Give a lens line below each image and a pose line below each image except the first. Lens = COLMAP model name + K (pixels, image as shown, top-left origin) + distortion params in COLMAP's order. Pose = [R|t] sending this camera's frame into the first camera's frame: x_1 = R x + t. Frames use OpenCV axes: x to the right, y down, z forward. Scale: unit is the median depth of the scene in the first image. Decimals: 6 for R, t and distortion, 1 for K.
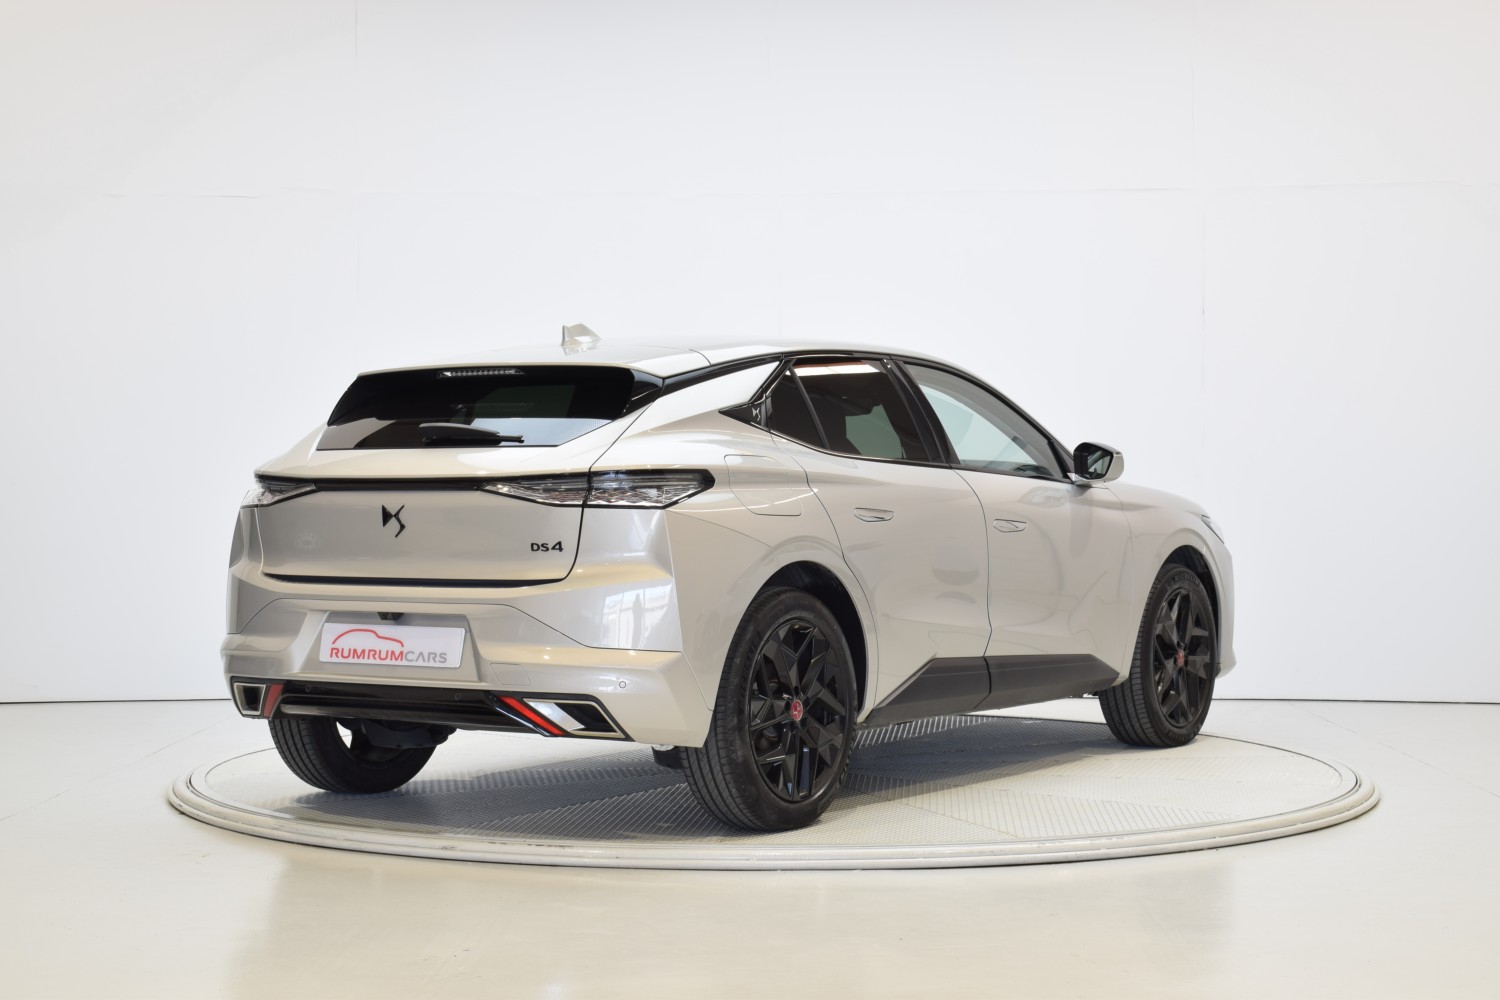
lens RADIAL K [[2501.5, 0, 750.0], [0, 2501.5, 500.0], [0, 0, 1]] dist [0.008045, -0.053449]
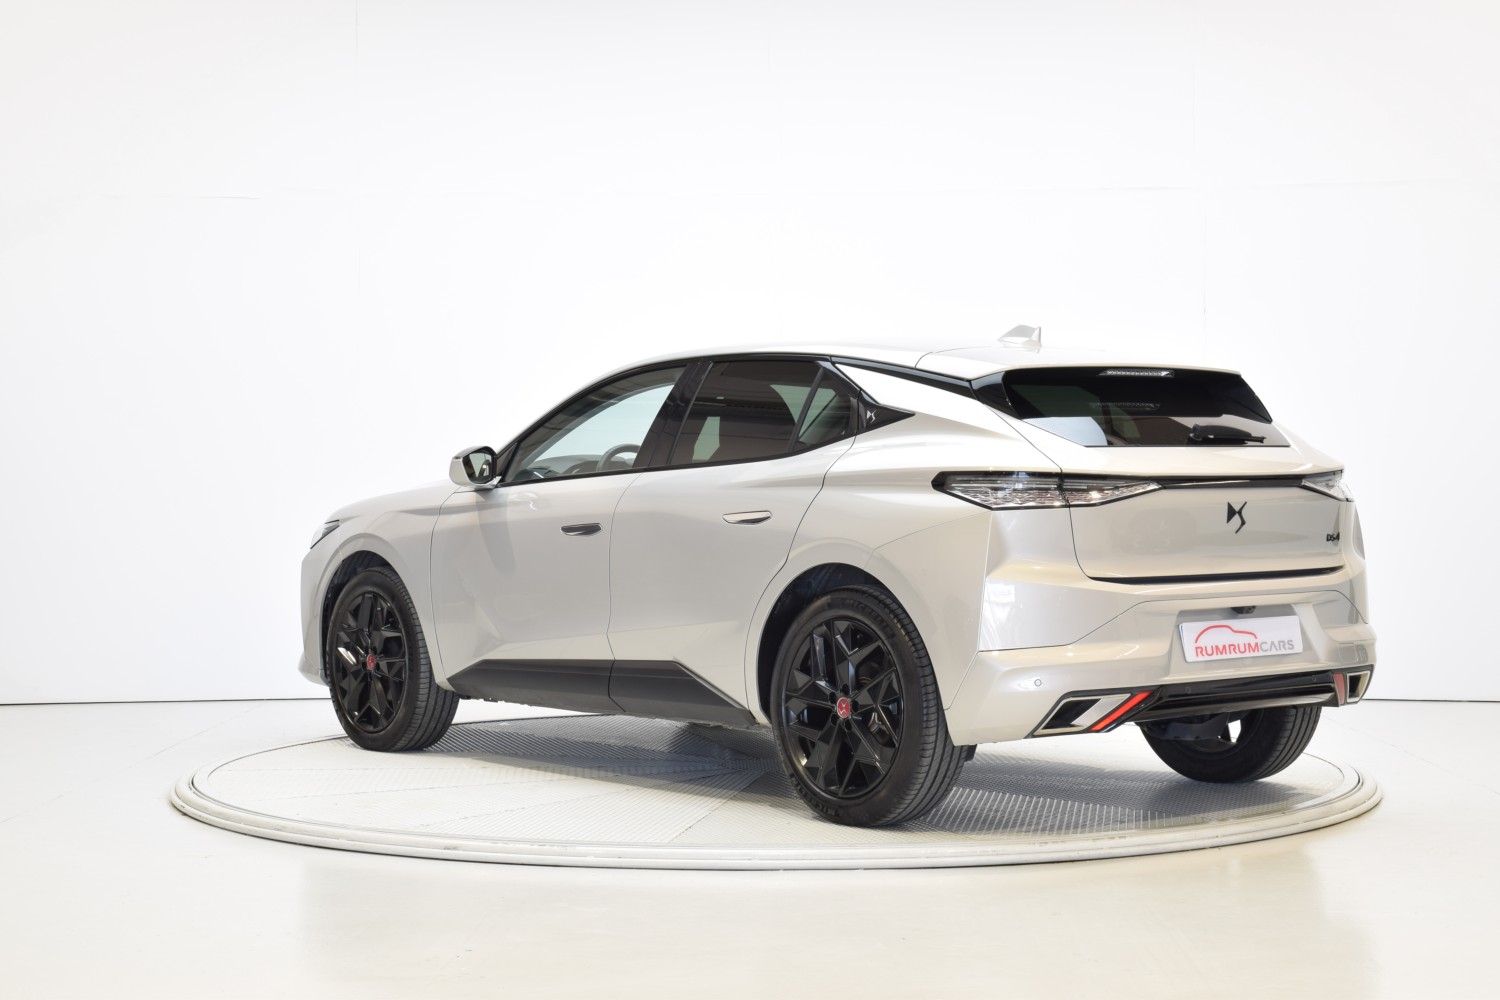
lens RADIAL K [[2501.5, 0, 750.0], [0, 2501.5, 500.0], [0, 0, 1]] dist [0.008045, -0.053449]
pose [[0.296561, -0.004217, 0.955004, -1.182405], [0.016610, 0.999862, -0.000743, -0.001262], [-0.954869, 0.016083, 0.296590, 0.887205]]
